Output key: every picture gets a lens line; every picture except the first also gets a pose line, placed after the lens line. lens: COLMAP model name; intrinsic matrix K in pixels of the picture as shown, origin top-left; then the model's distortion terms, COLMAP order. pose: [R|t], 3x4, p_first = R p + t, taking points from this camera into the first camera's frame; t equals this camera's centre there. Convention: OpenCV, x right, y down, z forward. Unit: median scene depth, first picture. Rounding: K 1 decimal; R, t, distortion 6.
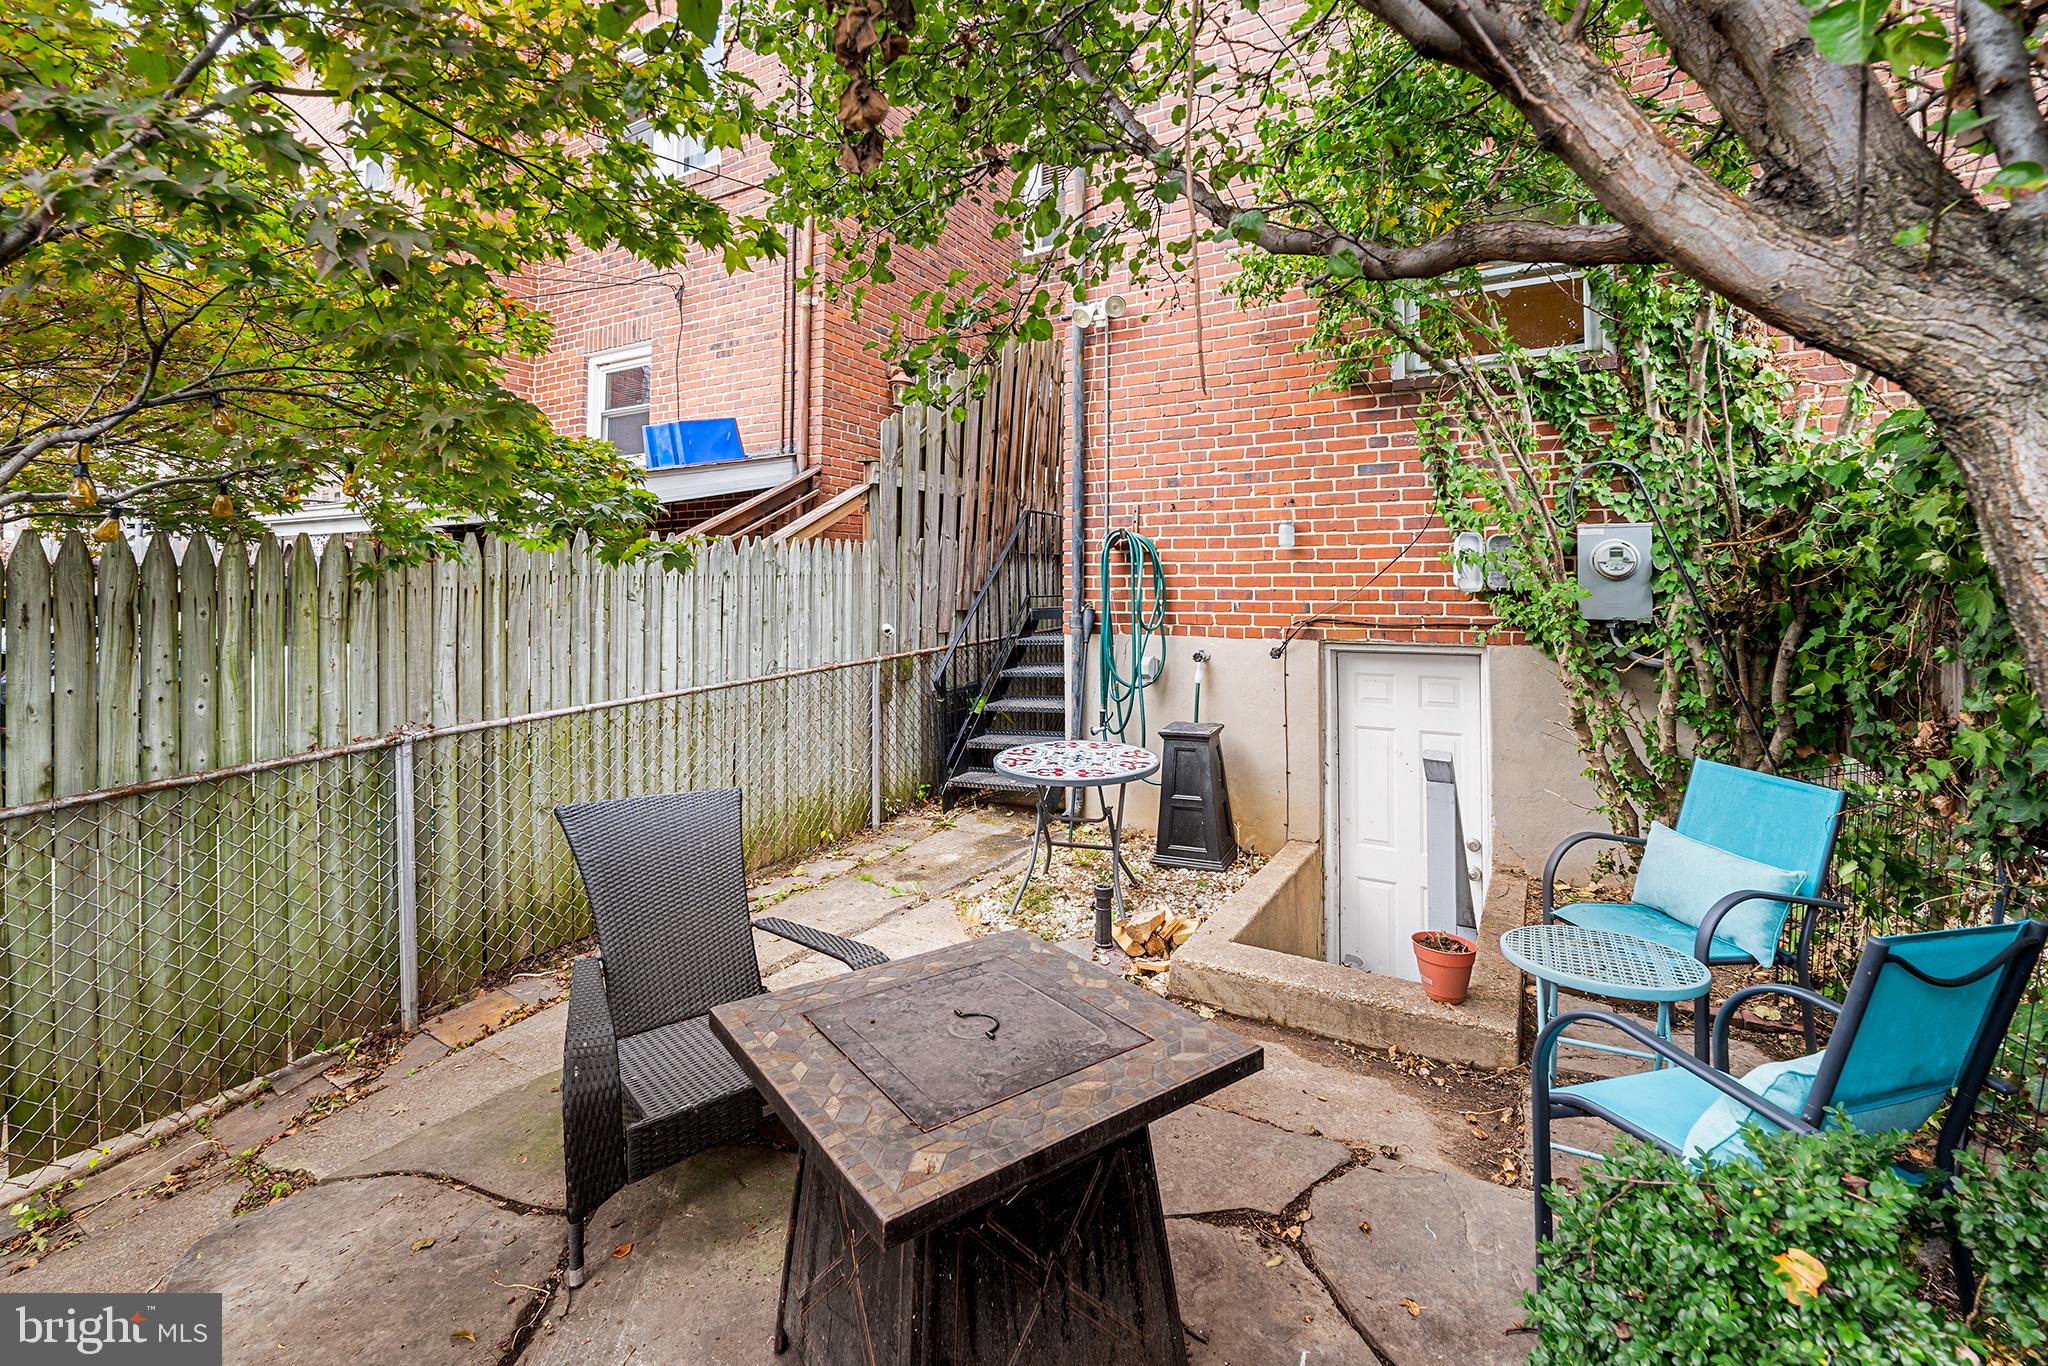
lens RADIAL K [[863.1, 0, 1022.9], [0, 863.1, 571.7], [0, 0, 1]] dist [0.000753, -0.000075]
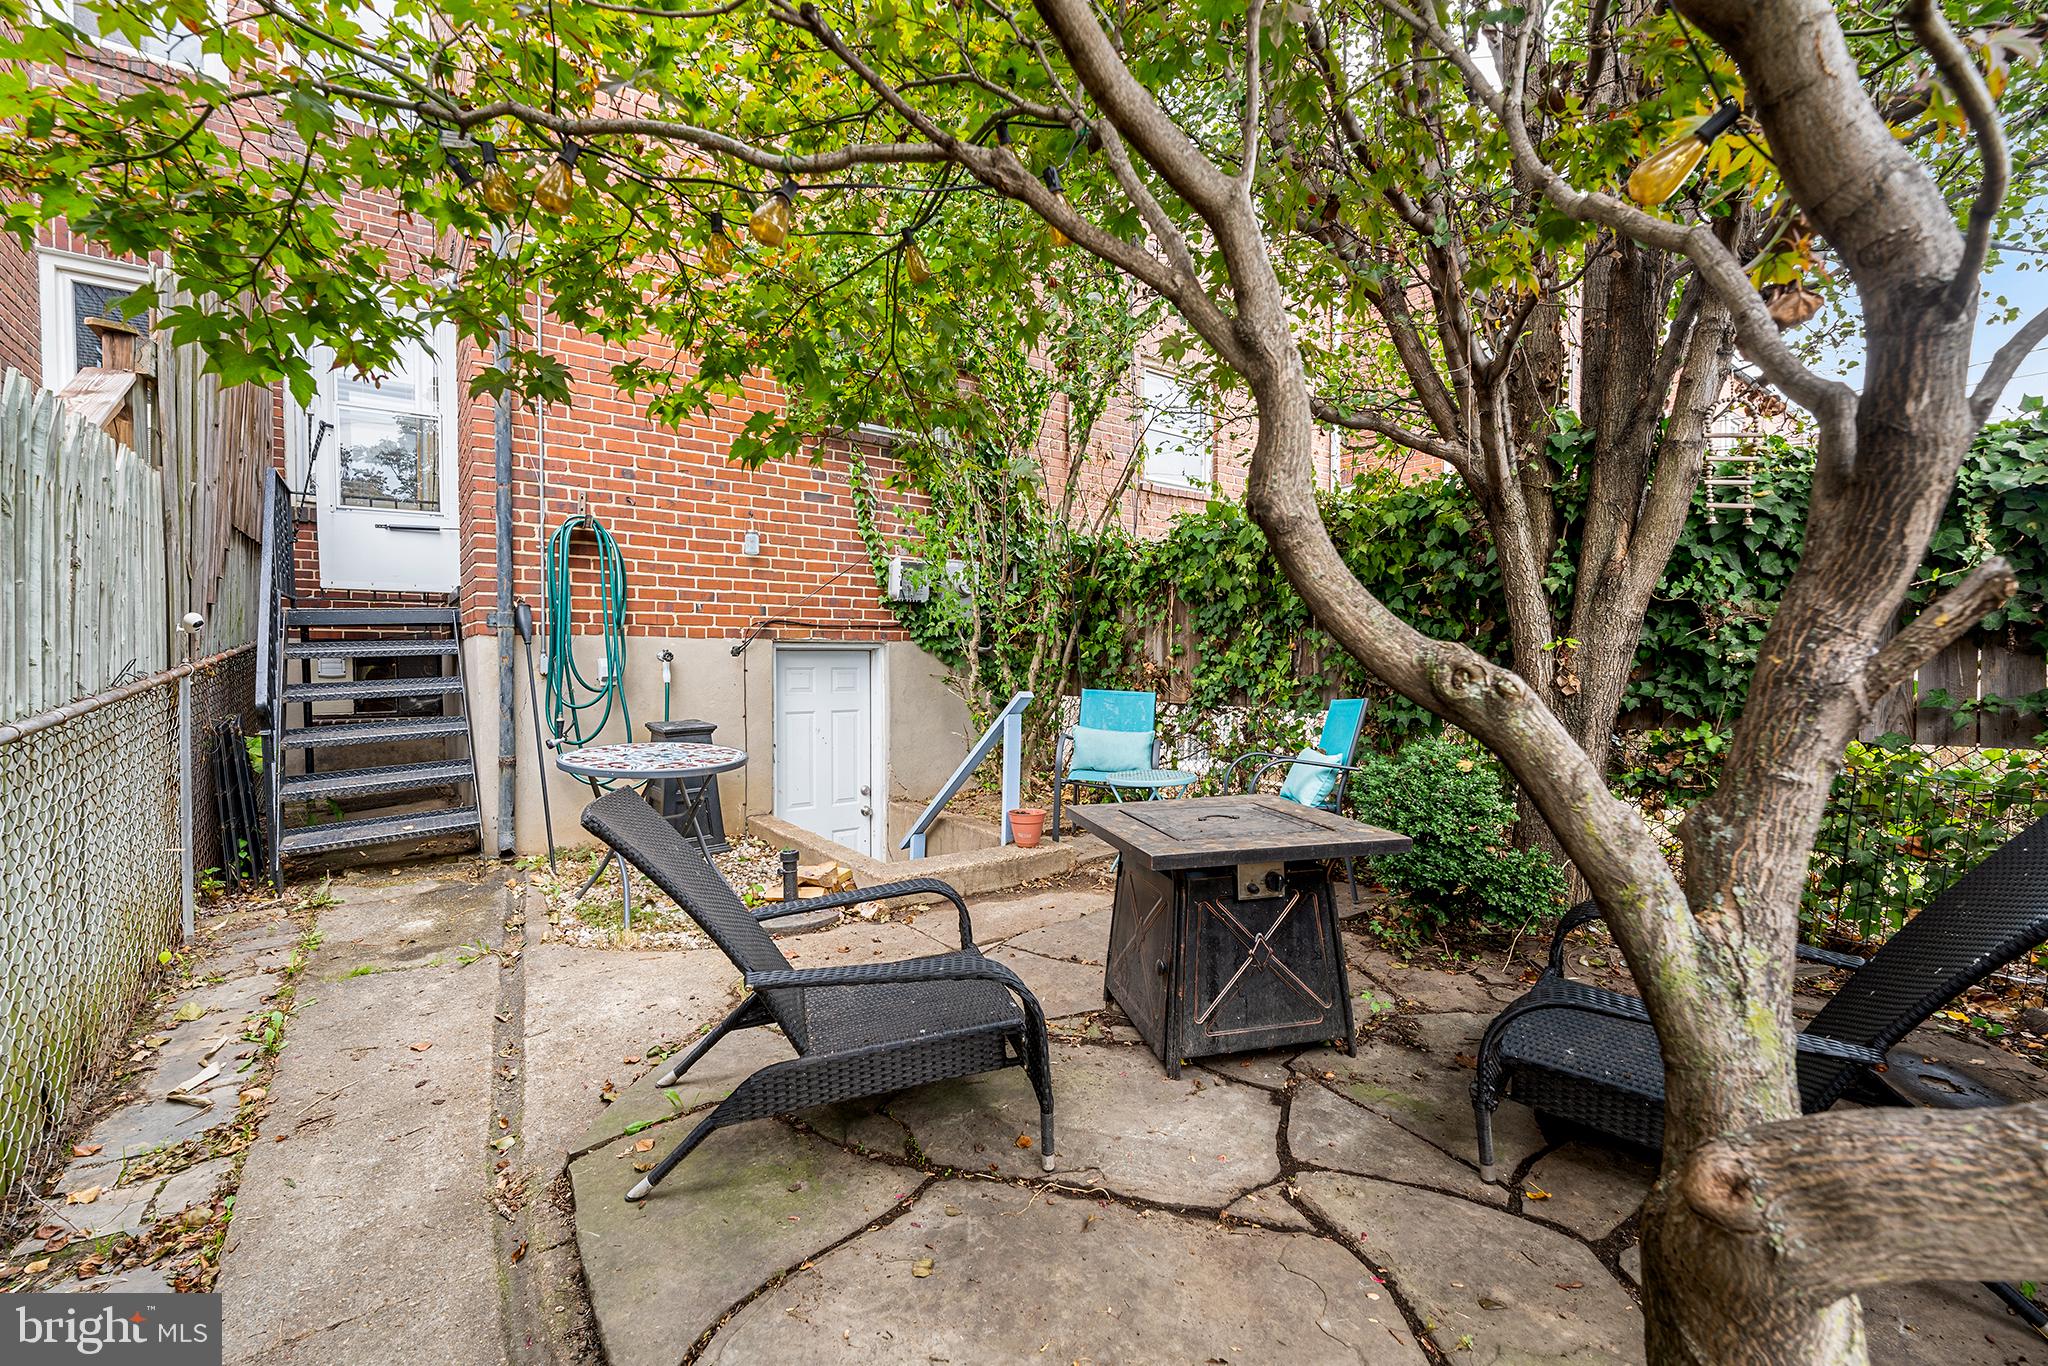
lens RADIAL K [[840.5, 0, 1024.0], [0, 840.5, 683.0], [0, 0, 1]] dist [0.000522, -0.000167]
pose [[0.394169, -0.032669, 0.918457, -0.547701], [-0.031654, 0.998292, 0.049094, 0.071263], [-0.918493, -0.048424, 0.392462, 0.248384]]
